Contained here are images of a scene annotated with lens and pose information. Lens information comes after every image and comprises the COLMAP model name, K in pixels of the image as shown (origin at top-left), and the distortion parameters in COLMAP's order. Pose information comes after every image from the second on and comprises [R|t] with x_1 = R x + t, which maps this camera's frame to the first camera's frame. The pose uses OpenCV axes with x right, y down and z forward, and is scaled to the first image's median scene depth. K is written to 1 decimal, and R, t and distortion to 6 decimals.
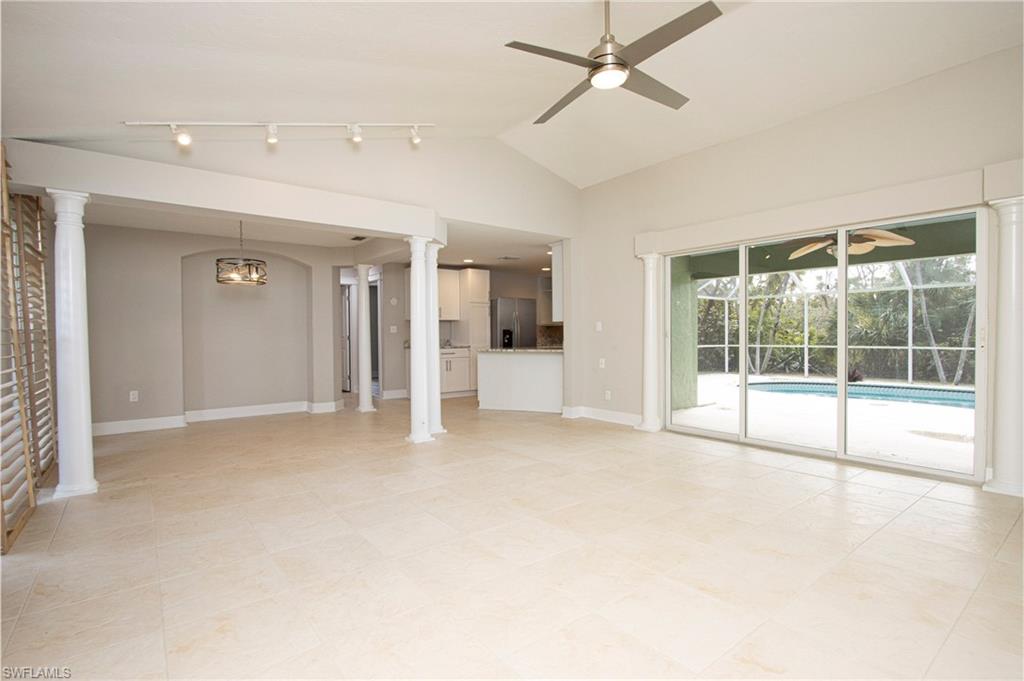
lens RADIAL K [[491.7, 0, 504.1], [0, 491.7, 341.8], [0, 0, 1]] dist [-0.001405, -0.000439]
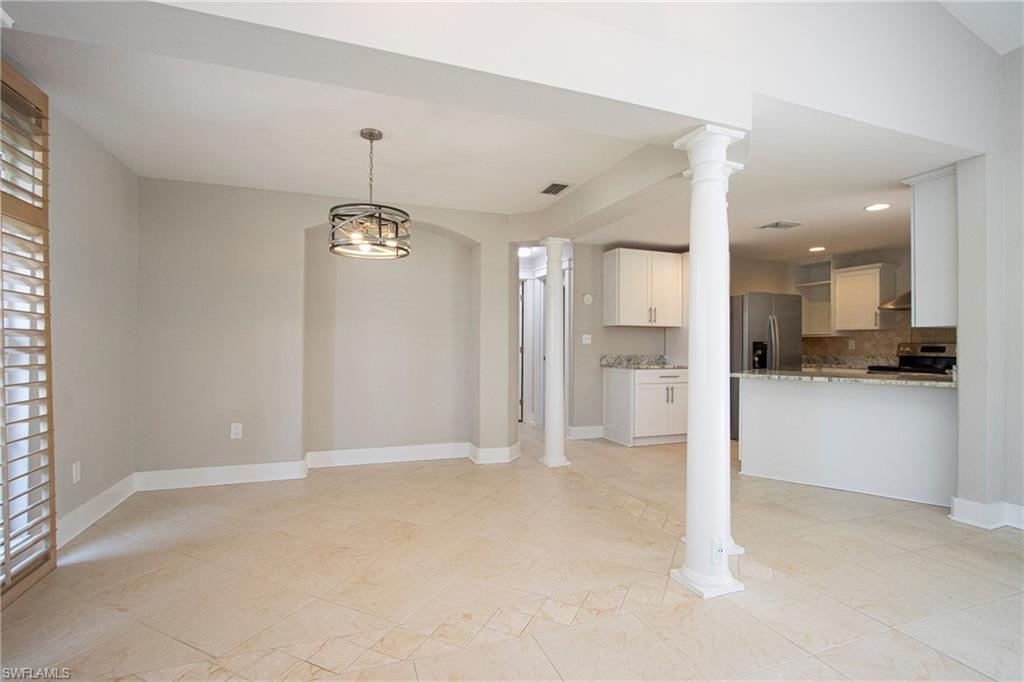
lens RADIAL K [[478.5, 0, 512.0], [0, 478.5, 341.0], [0, 0, 1]] dist [-0.002635, -0.000239]
pose [[0.958153, 0.012455, -0.285984, -0.159636], [-0.019811, 0.999543, -0.022843, -0.006163], [0.285569, 0.027552, 0.957962, 0.383311]]
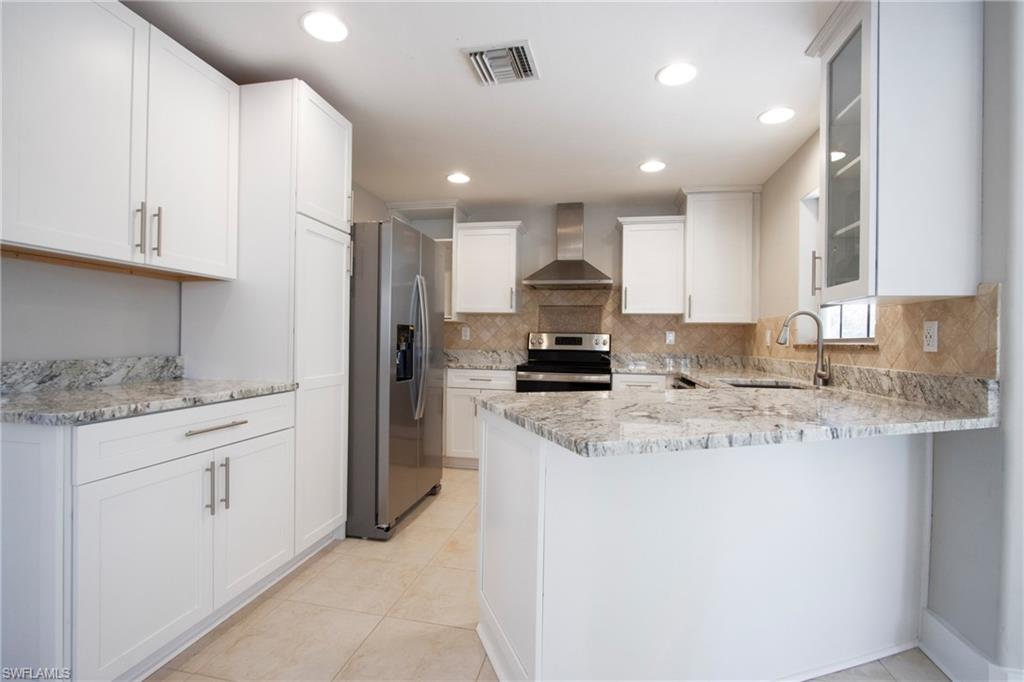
lens RADIAL K [[475.4, 0, 500.6], [0, 475.4, 342.0], [0, 0, 1]] dist [-0.001373, -0.000229]
pose [[0.767491, 0.018254, 0.640800, -0.181019], [-0.011103, 0.999823, -0.015183, -0.012636], [-0.640964, 0.004539, 0.767558, 0.918674]]
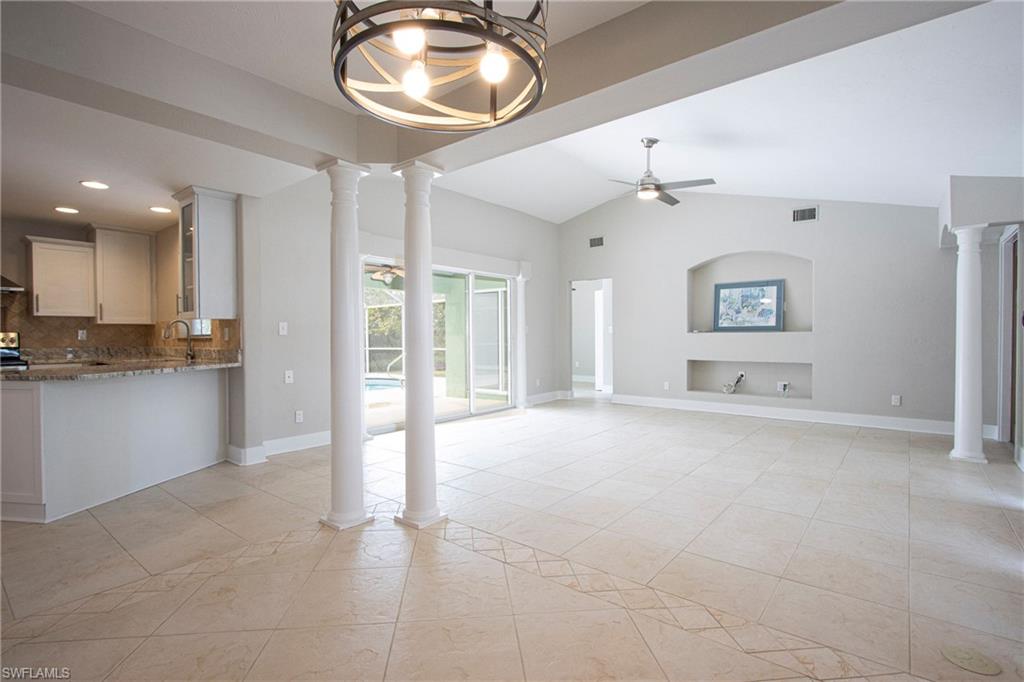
lens RADIAL K [[482.7, 0, 510.1], [0, 482.7, 341.5], [0, 0, 1]] dist [-0.003377, -0.000579]
pose [[-0.228467, -0.001287, 0.973551, -0.544911], [0.024036, 0.999687, 0.006962, -0.007615], [-0.973255, 0.024991, -0.228364, 0.748410]]
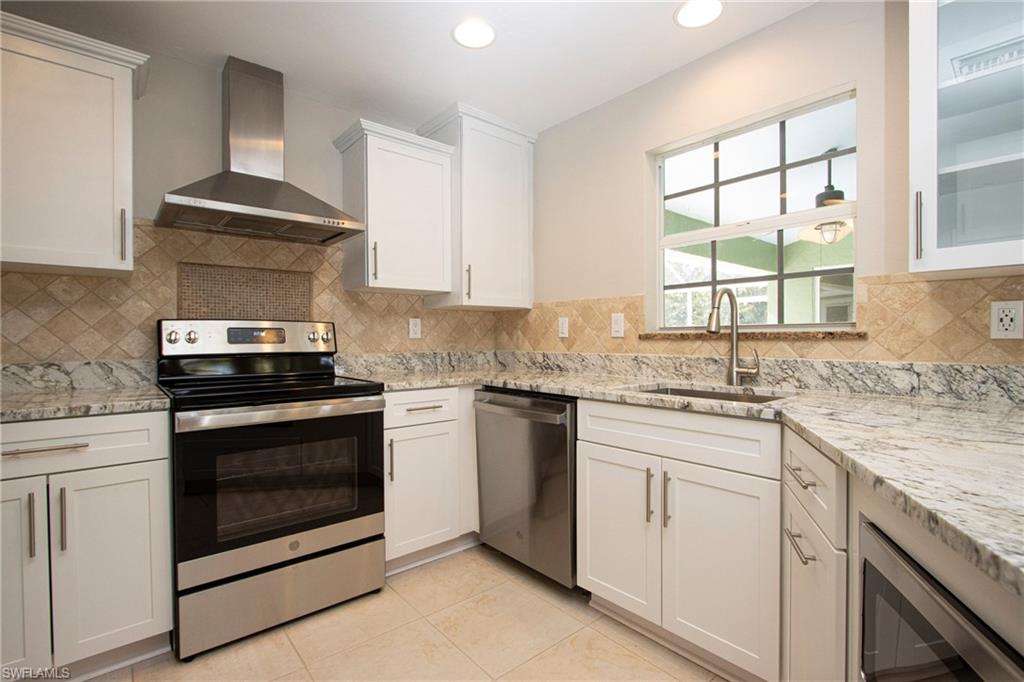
lens RADIAL K [[491.7, 0, 504.1], [0, 491.7, 342.3], [0, 0, 1]] dist [-0.001405, -0.000439]
pose [[-0.033720, -0.003416, 0.999425, -0.051071], [0.022207, 0.999745, 0.004167, -0.017647], [-0.999185, 0.022335, -0.033635, 1.181657]]
